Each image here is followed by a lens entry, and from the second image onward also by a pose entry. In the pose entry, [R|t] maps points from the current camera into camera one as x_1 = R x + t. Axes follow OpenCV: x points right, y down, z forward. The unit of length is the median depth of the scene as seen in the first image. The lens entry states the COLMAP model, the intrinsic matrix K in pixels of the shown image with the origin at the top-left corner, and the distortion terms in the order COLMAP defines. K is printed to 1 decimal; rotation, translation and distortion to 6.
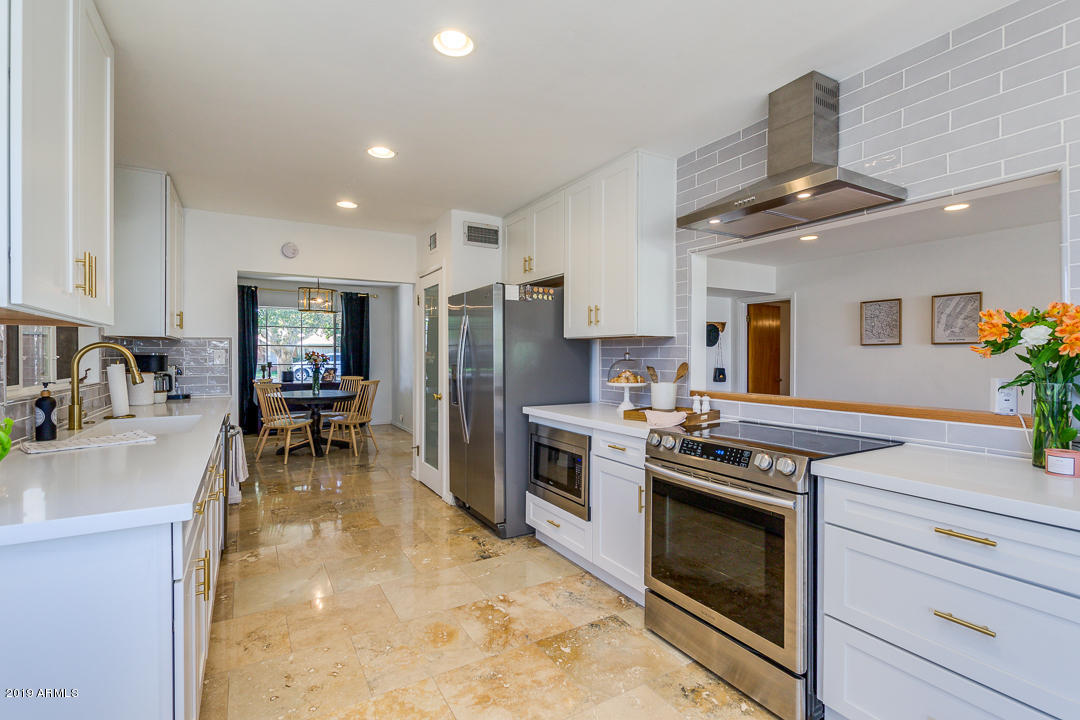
lens RADIAL K [[498.2, 0, 543.3], [0, 498.2, 359.7], [0, 0, 1]] dist [0.008439, 0.000130]
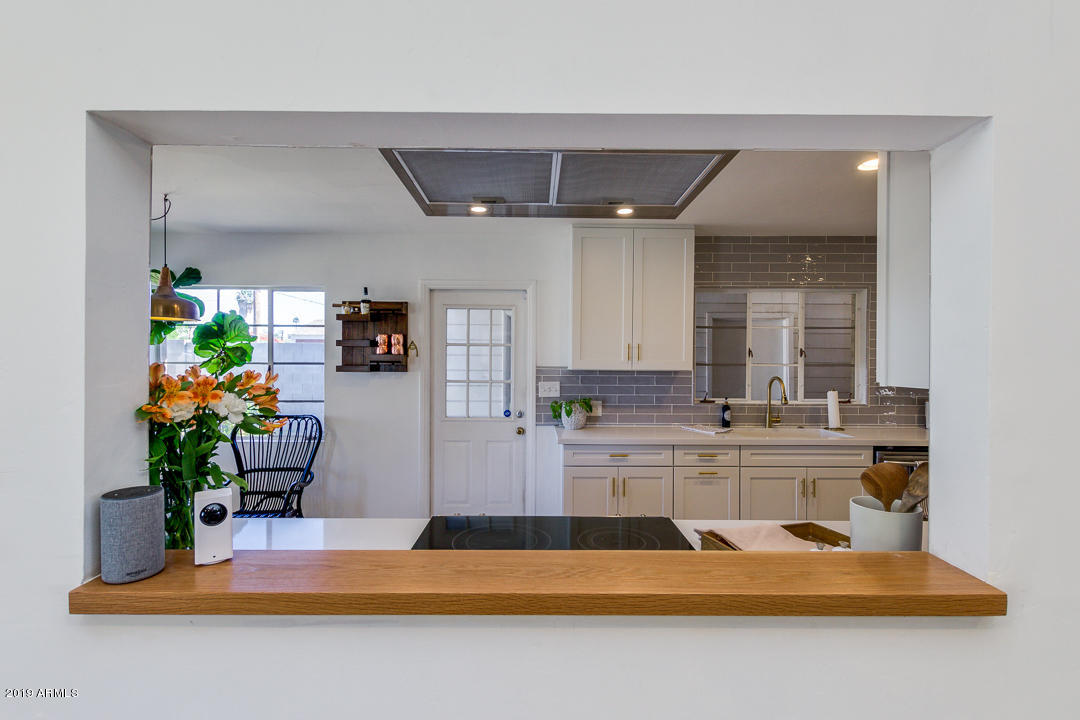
lens RADIAL K [[498.2, 0, 542.9], [0, 498.2, 361.4], [0, 0, 1]] dist [0.008439, 0.000130]
pose [[-0.500361, -0.001030, -0.865816, 0.406229], [-0.012245, 0.999908, 0.005887, -0.038451], [0.865730, 0.013548, -0.500327, 0.517495]]
